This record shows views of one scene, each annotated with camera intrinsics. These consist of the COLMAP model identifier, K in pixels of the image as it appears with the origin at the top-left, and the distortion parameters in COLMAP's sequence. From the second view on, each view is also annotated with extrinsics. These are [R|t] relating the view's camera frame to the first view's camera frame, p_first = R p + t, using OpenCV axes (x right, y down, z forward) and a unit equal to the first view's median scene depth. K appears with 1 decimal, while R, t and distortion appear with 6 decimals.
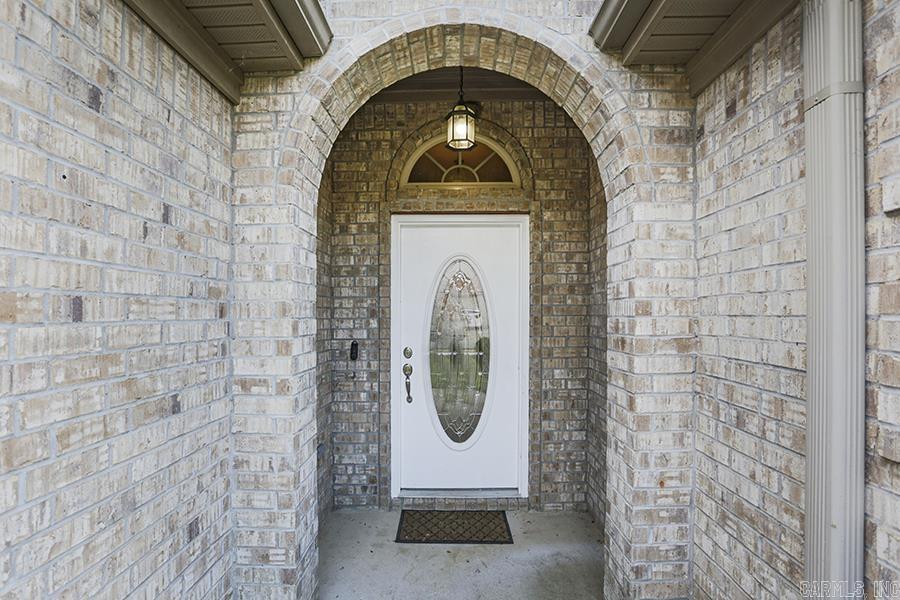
lens RADIAL K [[470.2, 0, 448.1], [0, 470.2, 315.1], [0, 0, 1]] dist [-0.001938, -0.000197]
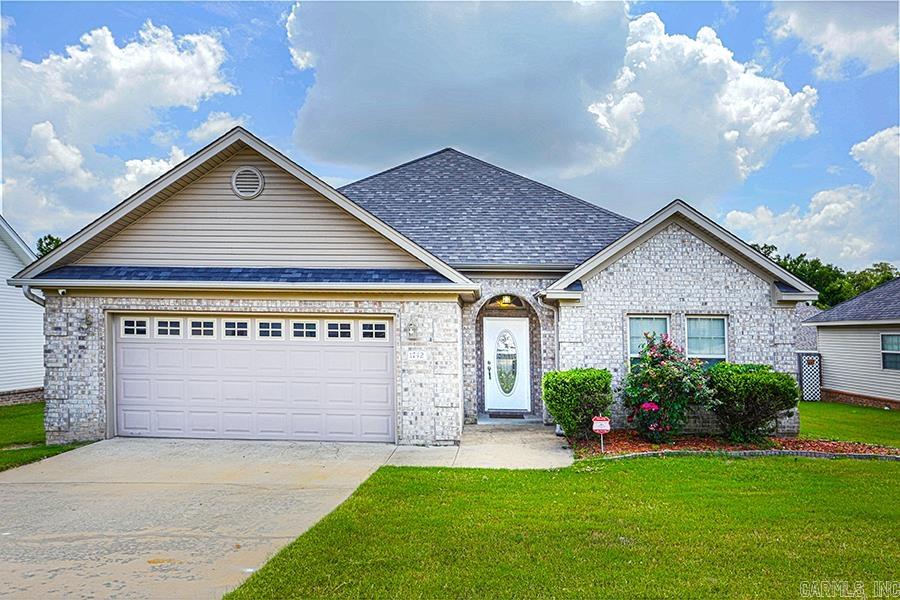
lens RADIAL K [[654.2, 0, 450.0], [0, 654.2, 300.0], [0, 0, 1]] dist [0.000308, 0.003413]
pose [[0.999111, 0.004459, -0.041909, -0.222389], [-0.006507, 0.998784, -0.048879, -0.153825], [0.041640, 0.049108, 0.997925, -4.345989]]
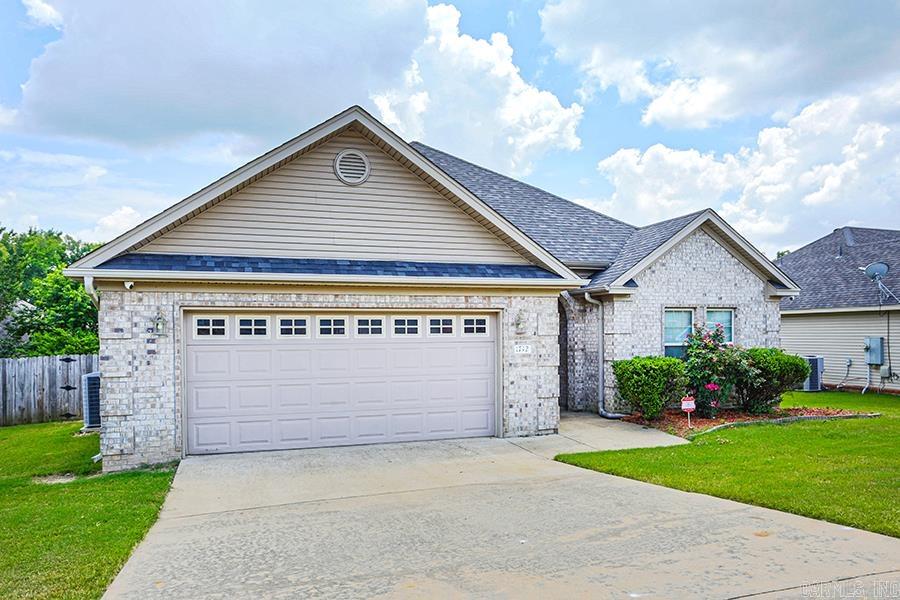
lens RADIAL K [[655.4, 0, 449.7], [0, 655.4, 314.1], [0, 0, 1]] dist [-0.006410, -0.000776]
pose [[0.941930, -0.004601, 0.335777, -2.517213], [0.010715, 0.999809, -0.016359, -0.168772], [-0.335637, 0.019007, 0.941800, -4.051155]]
